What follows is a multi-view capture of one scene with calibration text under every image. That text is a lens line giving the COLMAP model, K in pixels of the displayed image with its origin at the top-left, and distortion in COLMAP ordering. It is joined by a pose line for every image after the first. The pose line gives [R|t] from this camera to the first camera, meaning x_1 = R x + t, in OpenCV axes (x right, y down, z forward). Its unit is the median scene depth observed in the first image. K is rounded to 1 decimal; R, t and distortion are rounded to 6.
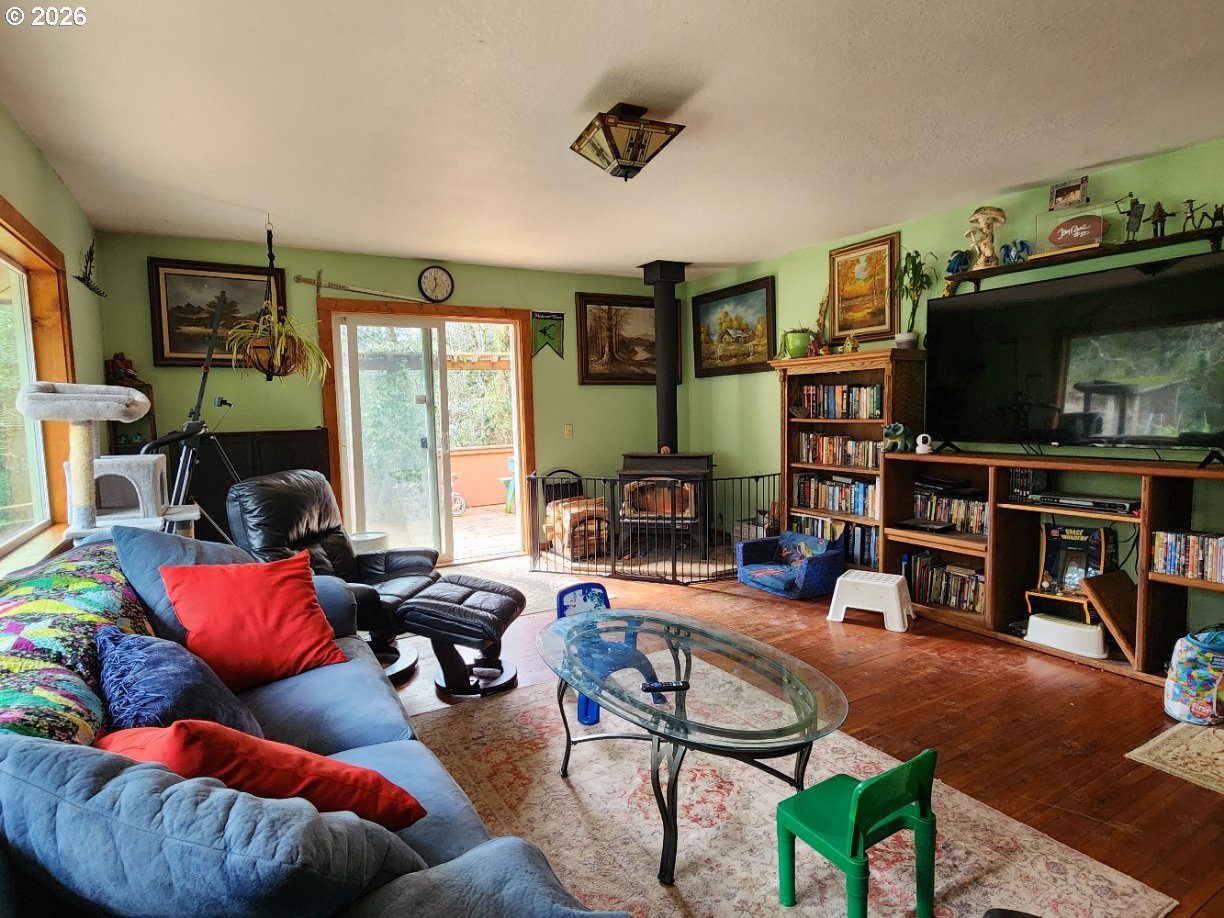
lens RADIAL K [[666.7, 0, 612.3], [0, 666.7, 458.8], [0, 0, 1]] dist [0.005496, 0.000942]
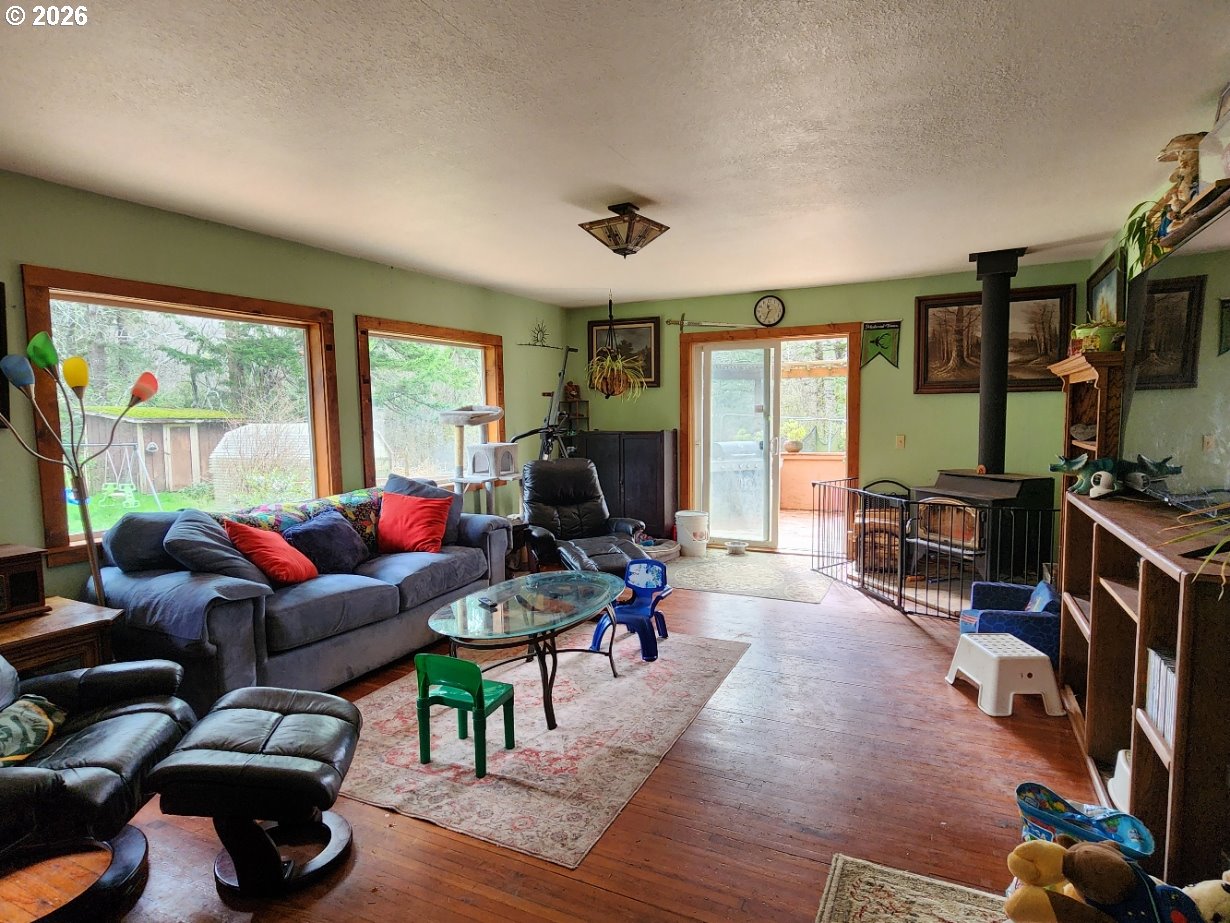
lens RADIAL K [[669.9, 0, 616.5], [0, 669.9, 465.5], [0, 0, 1]] dist [0.005496, 0.000942]
pose [[0.560630, 0.081351, -0.824061, 0.560878], [-0.064652, 0.996425, 0.054382, -0.036331], [0.825539, 0.022788, 0.563885, 0.116575]]
